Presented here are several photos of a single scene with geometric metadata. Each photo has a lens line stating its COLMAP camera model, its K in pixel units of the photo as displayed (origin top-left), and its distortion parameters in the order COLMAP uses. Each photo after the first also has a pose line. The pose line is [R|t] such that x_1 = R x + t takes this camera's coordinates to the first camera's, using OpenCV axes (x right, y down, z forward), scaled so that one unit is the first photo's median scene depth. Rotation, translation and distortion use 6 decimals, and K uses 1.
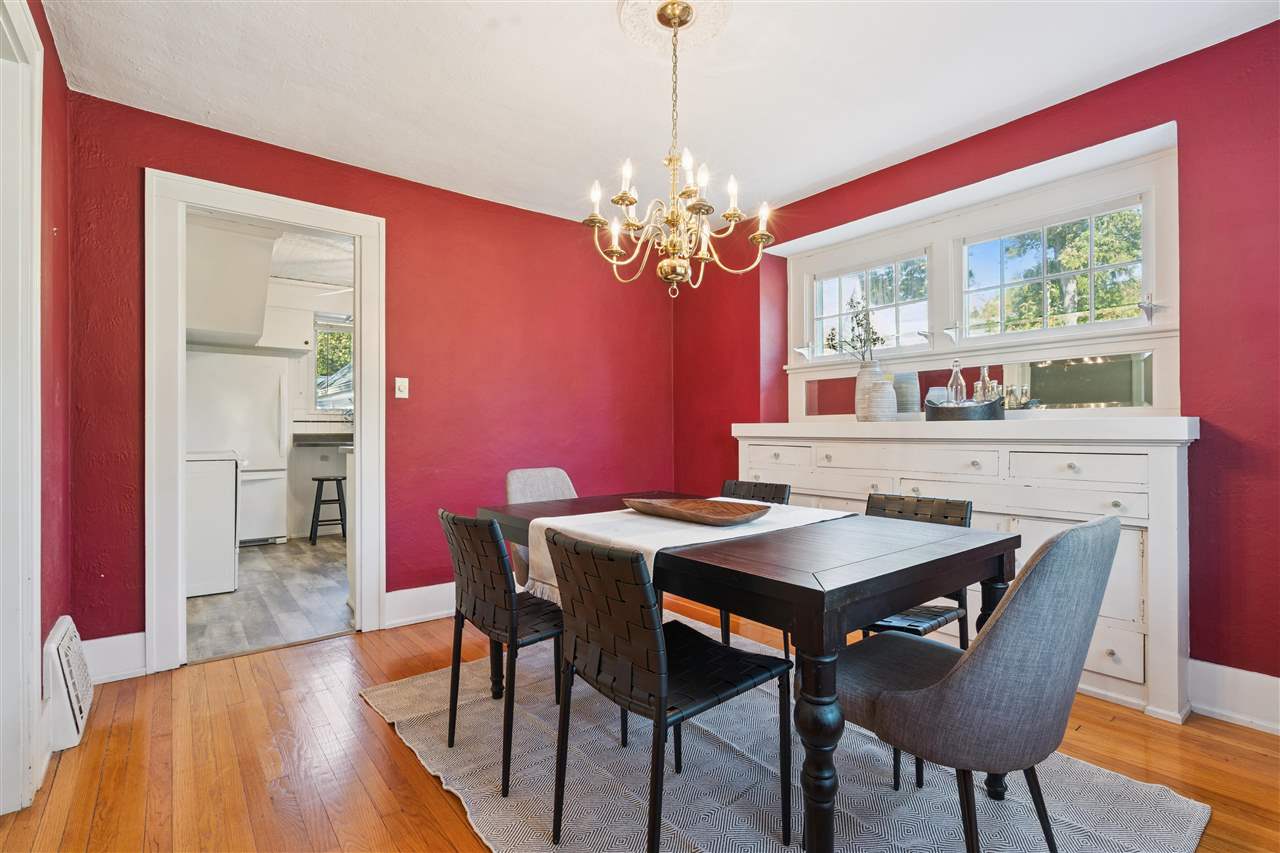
lens RADIAL K [[584.1, 0, 640.0], [0, 584.1, 424.7], [0, 0, 1]] dist [-0.002851, -0.000026]
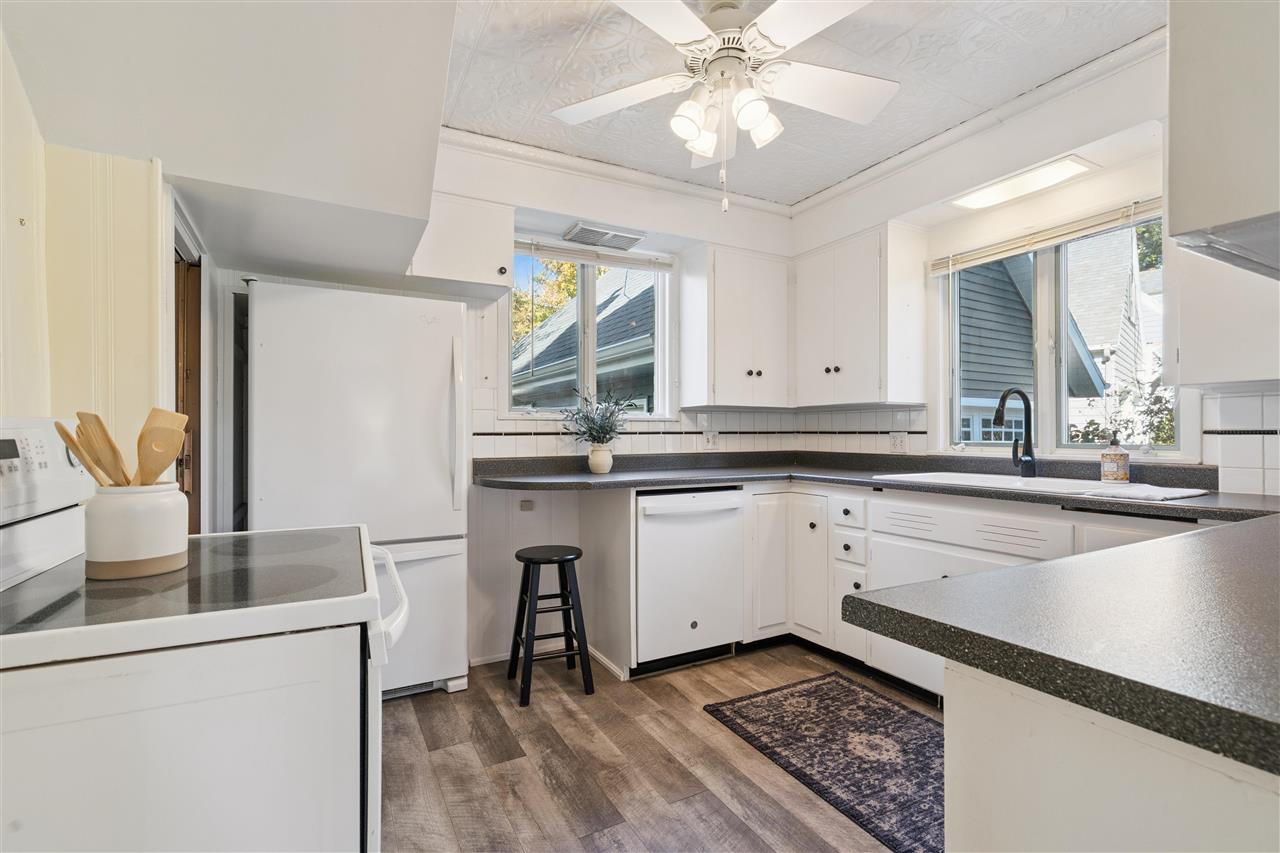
lens RADIAL K [[584.1, 0, 641.2], [0, 584.1, 432.1], [0, 0, 1]] dist [-0.002851, -0.000026]
pose [[0.984576, -0.002242, -0.174941, -0.375600], [0.003195, 0.999982, 0.005167, -0.010365], [0.174927, -0.005646, 0.984565, 0.547421]]
